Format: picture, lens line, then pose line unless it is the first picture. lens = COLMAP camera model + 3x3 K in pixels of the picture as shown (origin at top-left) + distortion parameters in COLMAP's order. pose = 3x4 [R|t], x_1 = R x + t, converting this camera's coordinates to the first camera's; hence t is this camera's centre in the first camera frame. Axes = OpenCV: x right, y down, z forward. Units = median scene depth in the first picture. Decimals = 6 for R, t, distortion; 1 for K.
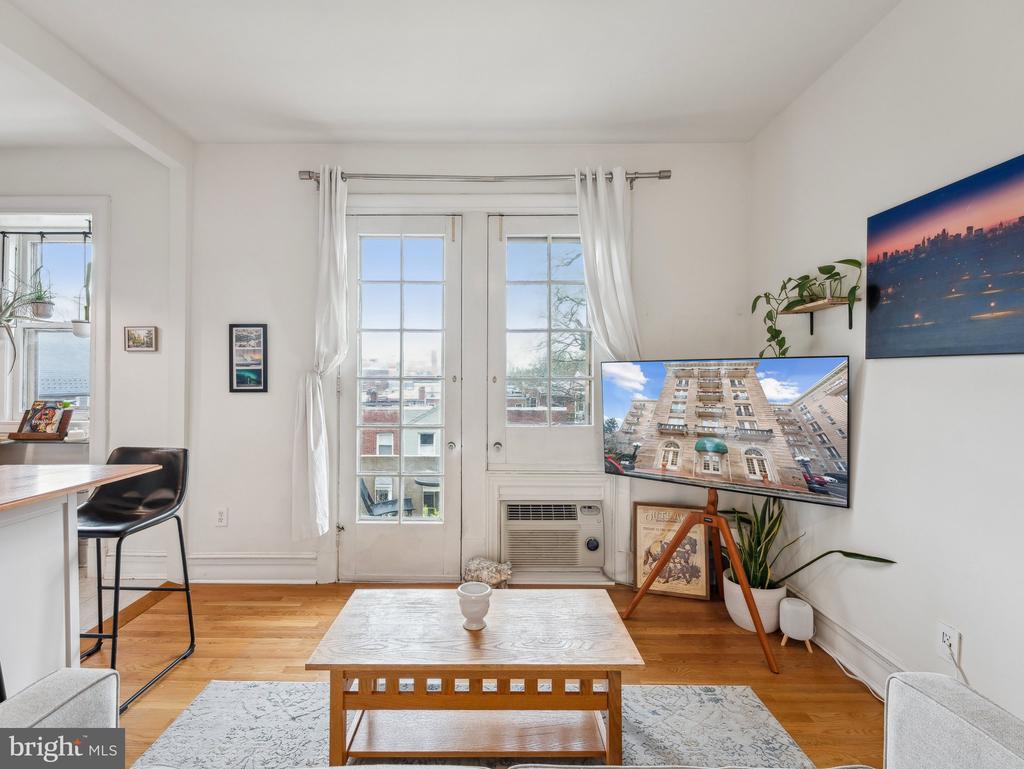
lens RADIAL K [[472.1, 0, 506.5], [0, 472.1, 383.4], [0, 0, 1]] dist [-0.002182, -0.000253]
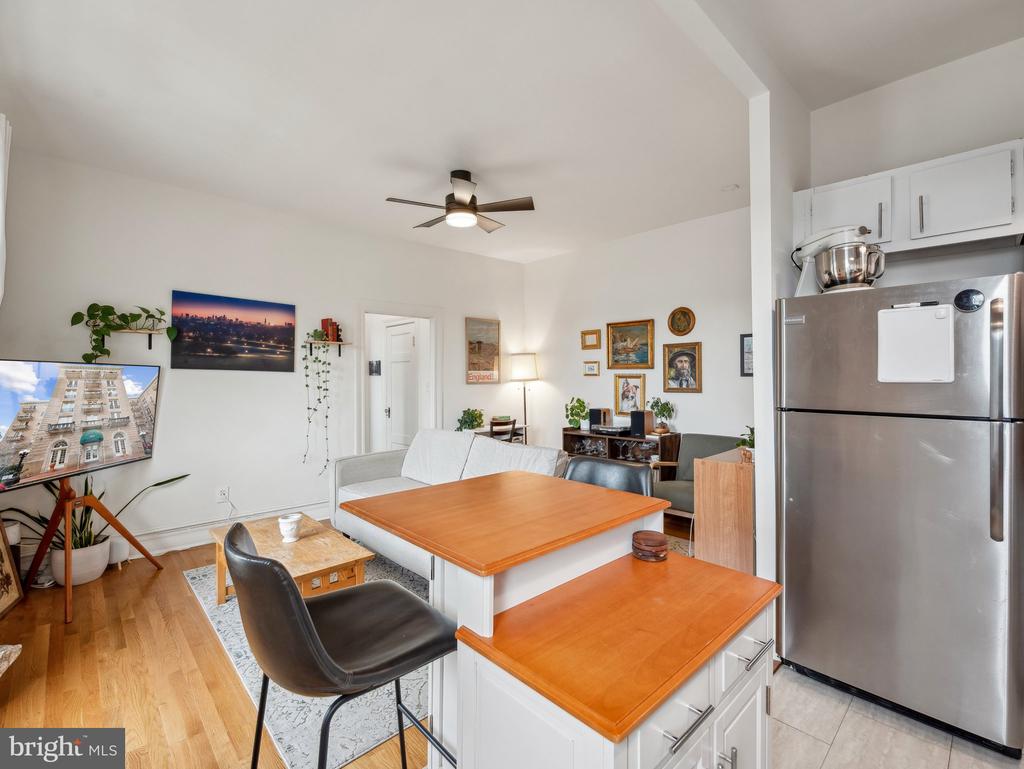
lens RADIAL K [[472.1, 0, 506.5], [0, 472.1, 383.4], [0, 0, 1]] dist [-0.002182, -0.000253]
pose [[-0.678913, -0.000866, 0.734218, -1.083705], [0.007171, 0.999944, 0.007811, -0.002302], [-0.734183, 0.010568, -0.678869, 1.004284]]
